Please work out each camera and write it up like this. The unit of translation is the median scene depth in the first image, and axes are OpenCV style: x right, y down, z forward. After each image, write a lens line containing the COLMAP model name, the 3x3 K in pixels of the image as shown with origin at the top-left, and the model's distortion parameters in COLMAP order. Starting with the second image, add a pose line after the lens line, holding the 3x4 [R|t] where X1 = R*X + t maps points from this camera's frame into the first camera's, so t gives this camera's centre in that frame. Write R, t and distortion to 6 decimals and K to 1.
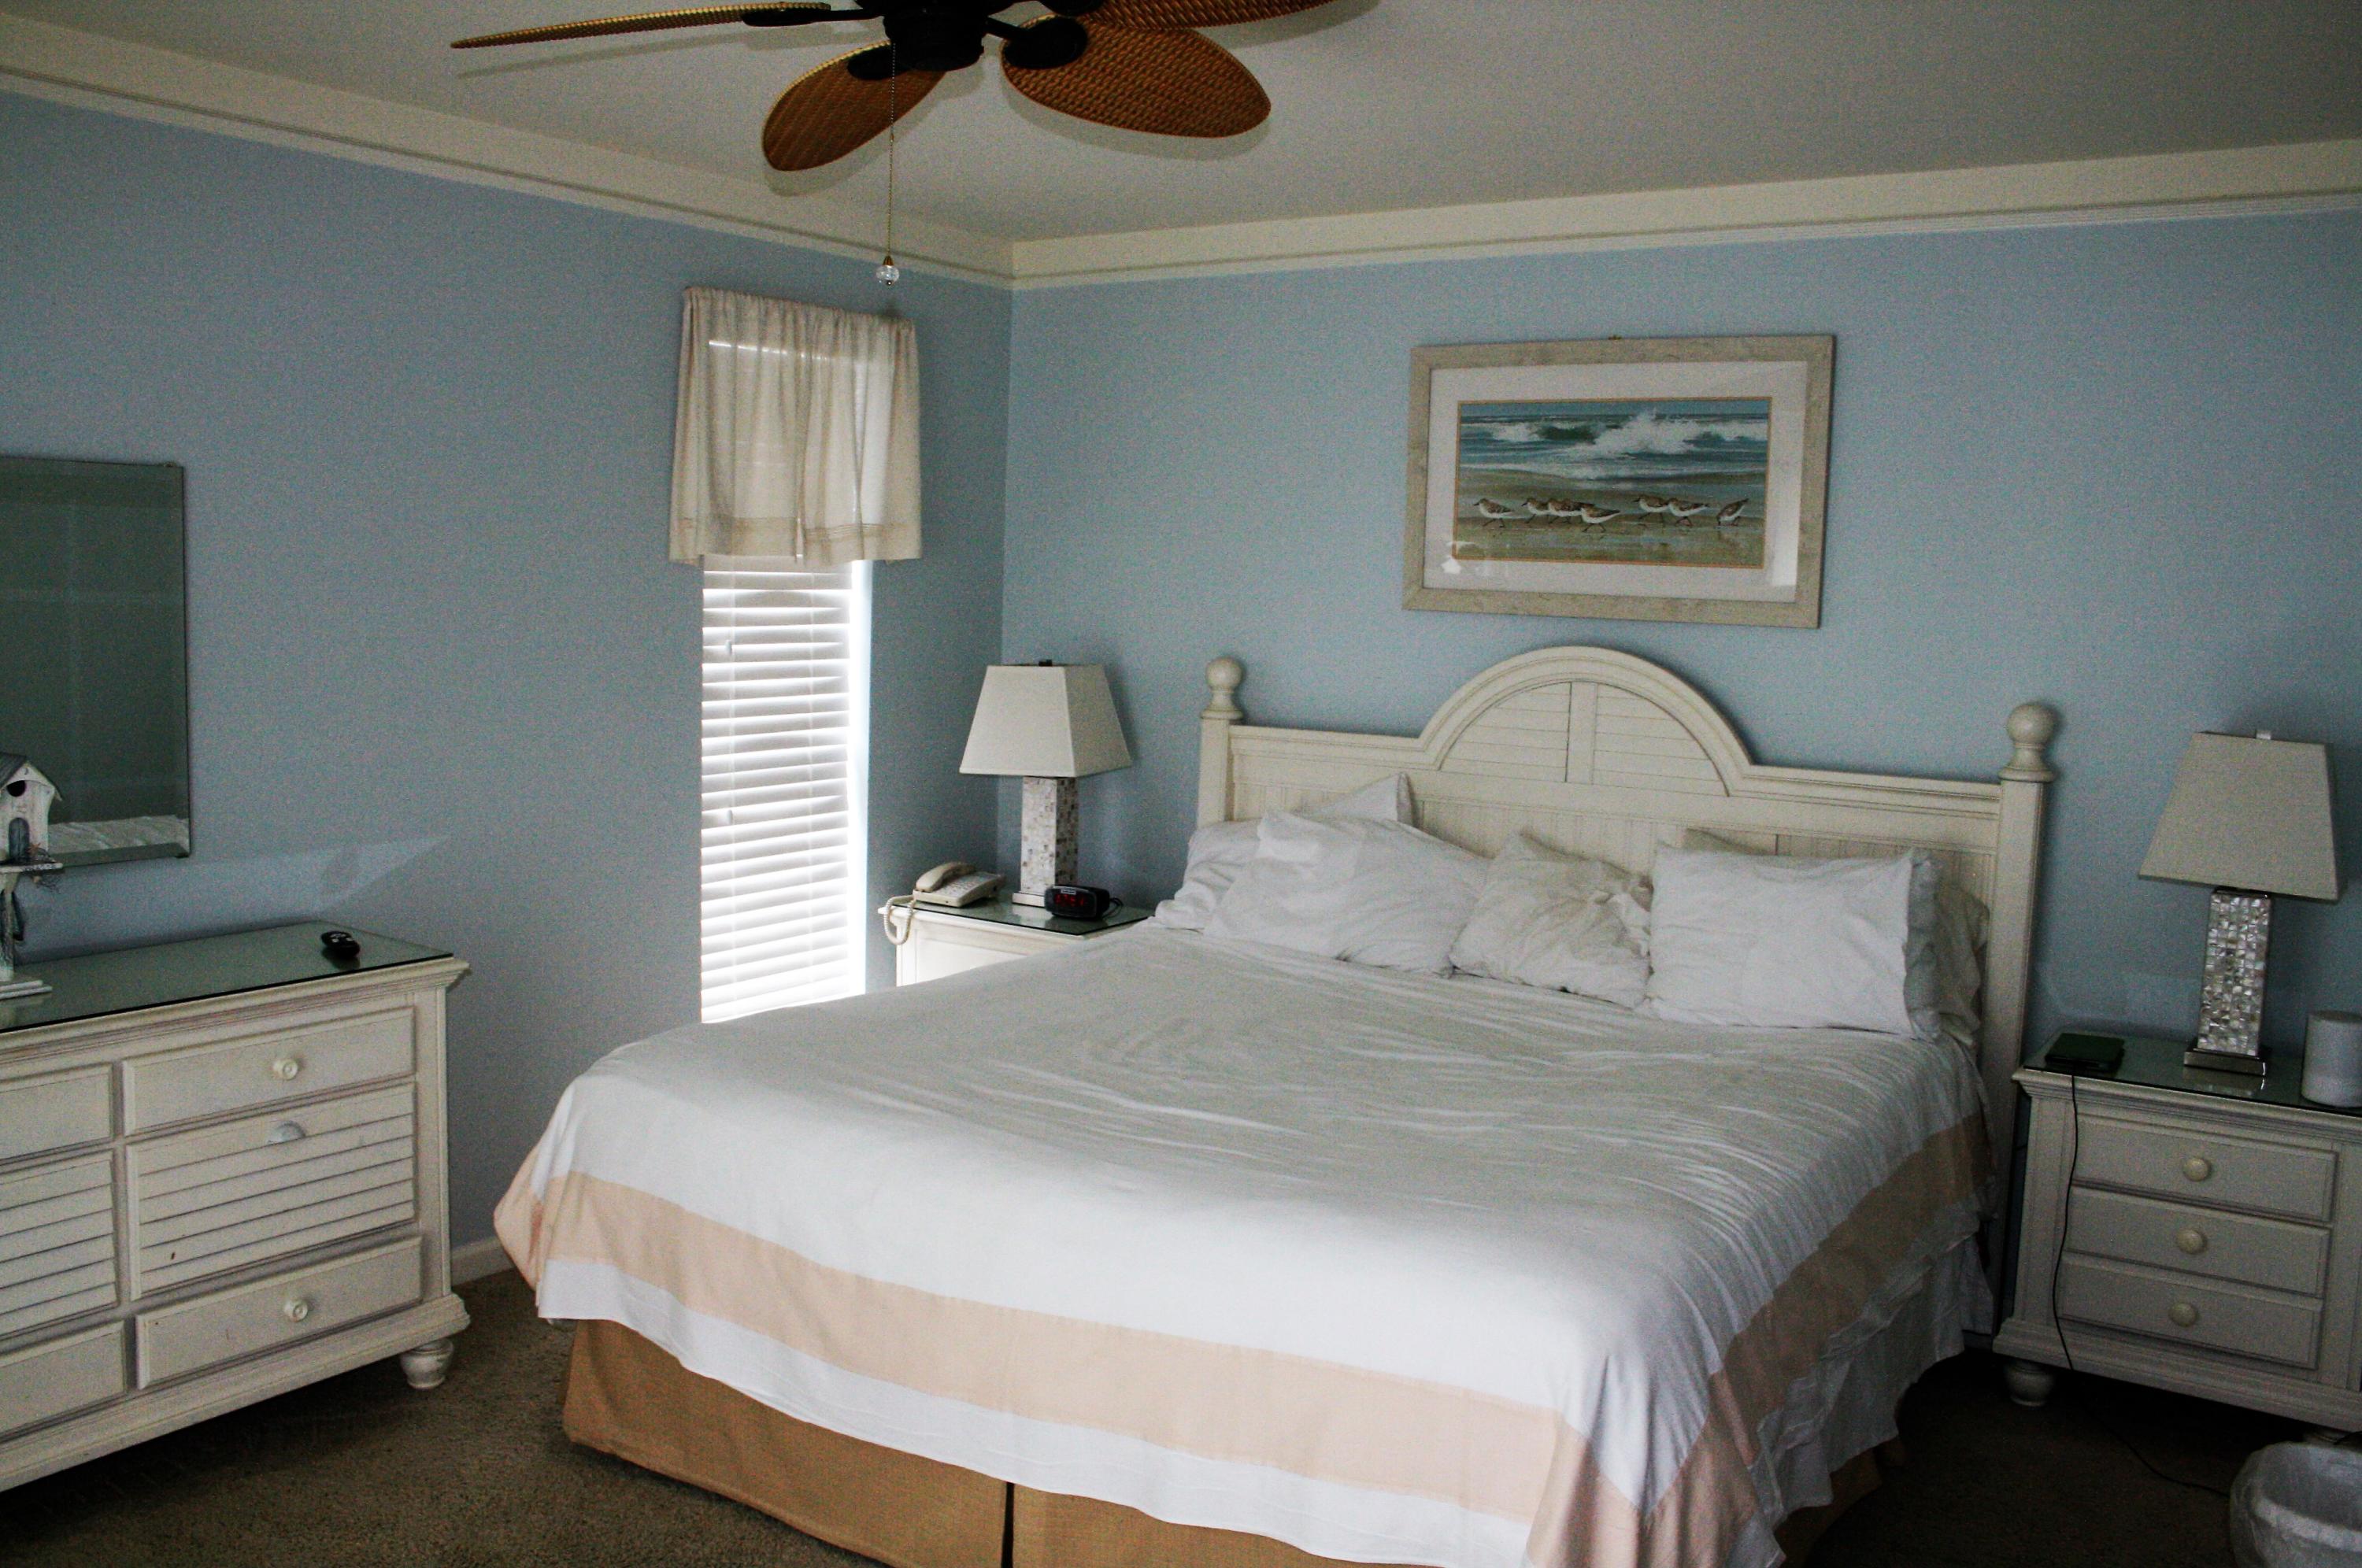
lens RADIAL K [[1982.8, 0, 1141.9], [0, 1982.8, 792.5], [0, 0, 1]] dist [-0.158801, 0.148297]
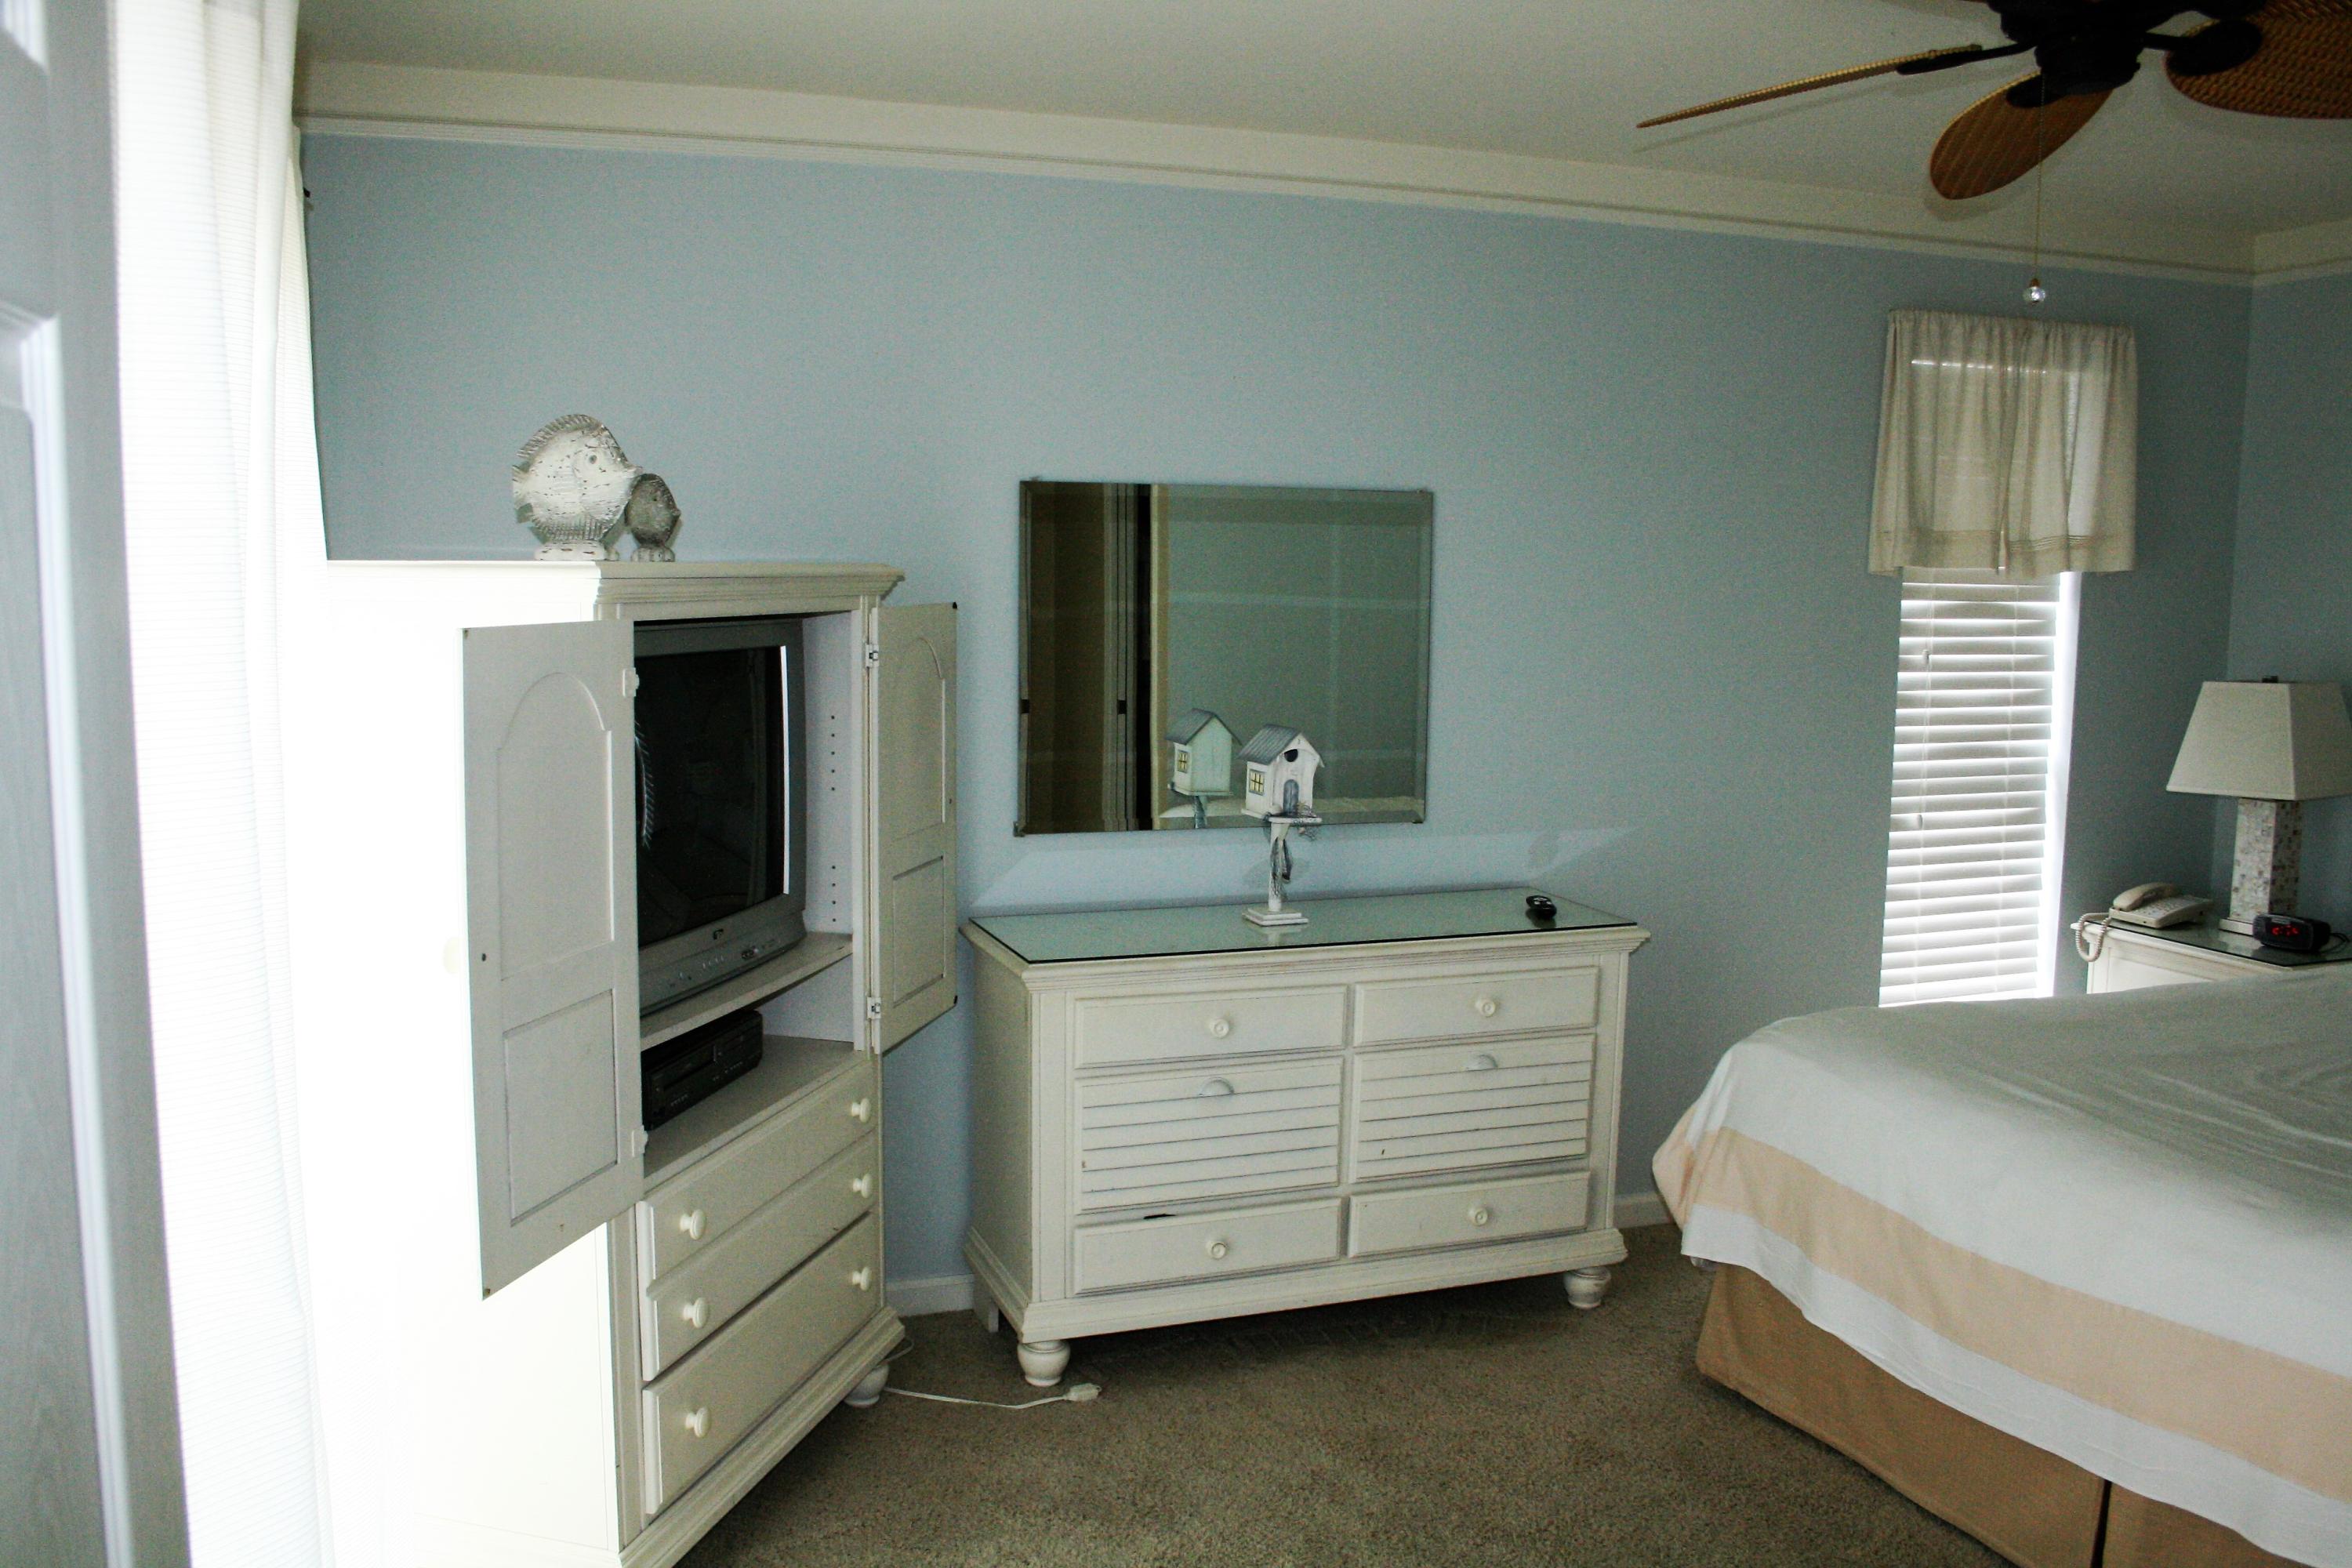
lens RADIAL K [[1974.6, 0, 1137.1], [0, 1974.6, 792.5], [0, 0, 1]] dist [-0.158801, 0.148297]
pose [[0.809891, 0.048577, -0.584565, 0.065104], [-0.053600, 0.998524, 0.008716, 0.013863], [0.584126, 0.024274, 0.811300, -0.077732]]
